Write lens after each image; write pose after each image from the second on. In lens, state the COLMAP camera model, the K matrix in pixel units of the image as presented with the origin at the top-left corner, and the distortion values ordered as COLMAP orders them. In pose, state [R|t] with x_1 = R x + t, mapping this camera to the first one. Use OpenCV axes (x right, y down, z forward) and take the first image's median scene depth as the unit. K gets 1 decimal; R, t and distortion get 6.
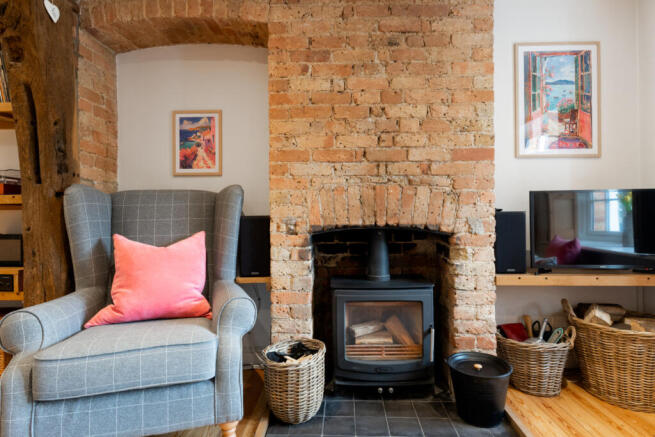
lens RADIAL K [[357.3, 0, 330.5], [0, 357.3, 213.8], [0, 0, 1]] dist [-0.004649, -0.001447]
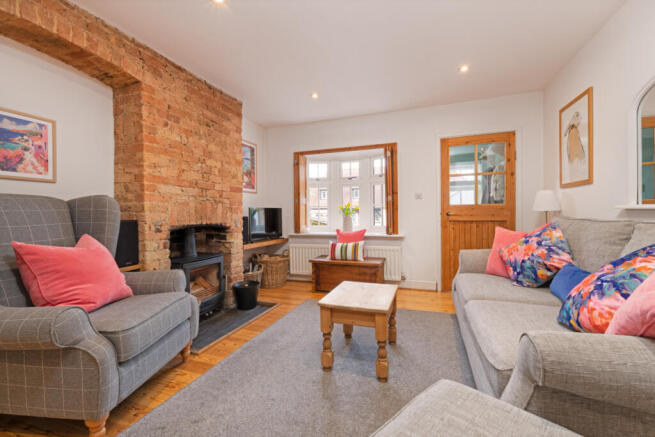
lens RADIAL K [[283.6, 0, 323.6], [0, 283.6, 214.8], [0, 0, 1]] dist [-0.004442, -0.001359]
pose [[0.310178, 0.003280, 0.950673, -1.023818], [0.001348, 0.999992, -0.003890, -0.009447], [-0.950678, 0.002488, 0.310171, -0.018561]]
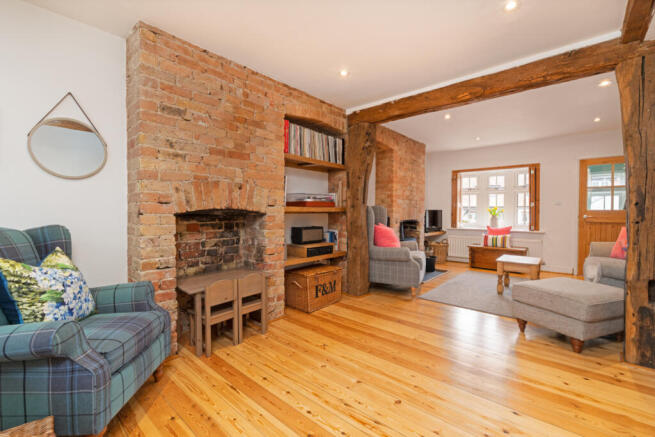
lens RADIAL K [[283.6, 0, 327.3], [0, 283.6, 213.9], [0, 0, 1]] dist [-0.004442, -0.001359]
pose [[0.632056, 0.005019, 0.774907, -2.293431], [-0.016667, 0.999836, 0.007118, -0.026273], [-0.774744, -0.017414, 0.632036, -0.031373]]
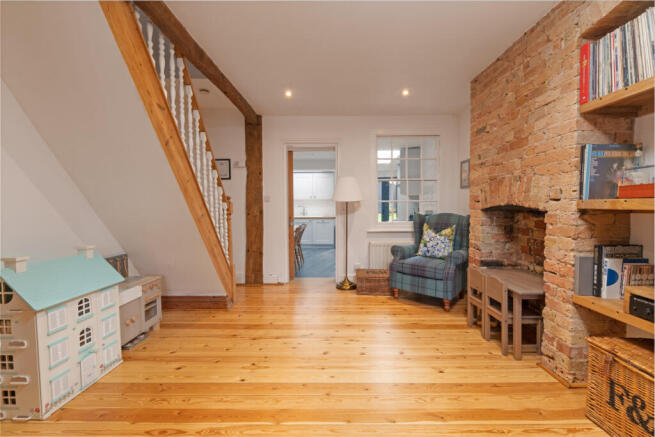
lens RADIAL K [[283.6, 0, 324.7], [0, 283.6, 215.4], [0, 0, 1]] dist [-0.004442, -0.001359]
pose [[0.020862, 0.042437, -0.998881, -0.485028], [0.010230, 0.999037, 0.042657, -0.047865], [0.999730, -0.011108, 0.020408, 0.294833]]
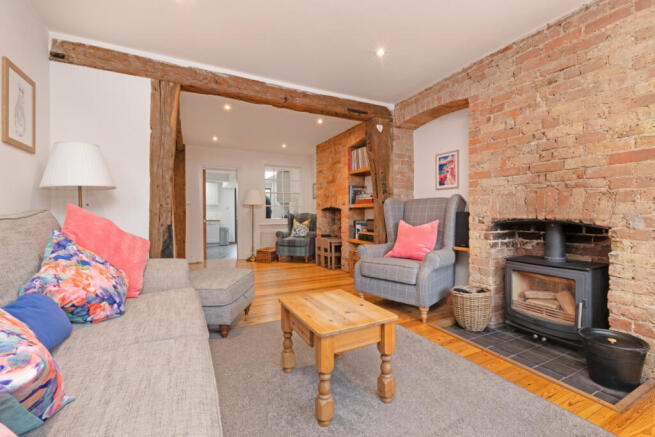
lens RADIAL K [[283.6, 0, 327.7], [0, 283.6, 213.0], [0, 0, 1]] dist [-0.004442, -0.001359]
pose [[0.483464, 0.006240, -0.875342, 0.690449], [0.003768, 0.999950, 0.009209, -0.003243], [0.875356, -0.007750, 0.483416, -0.239203]]
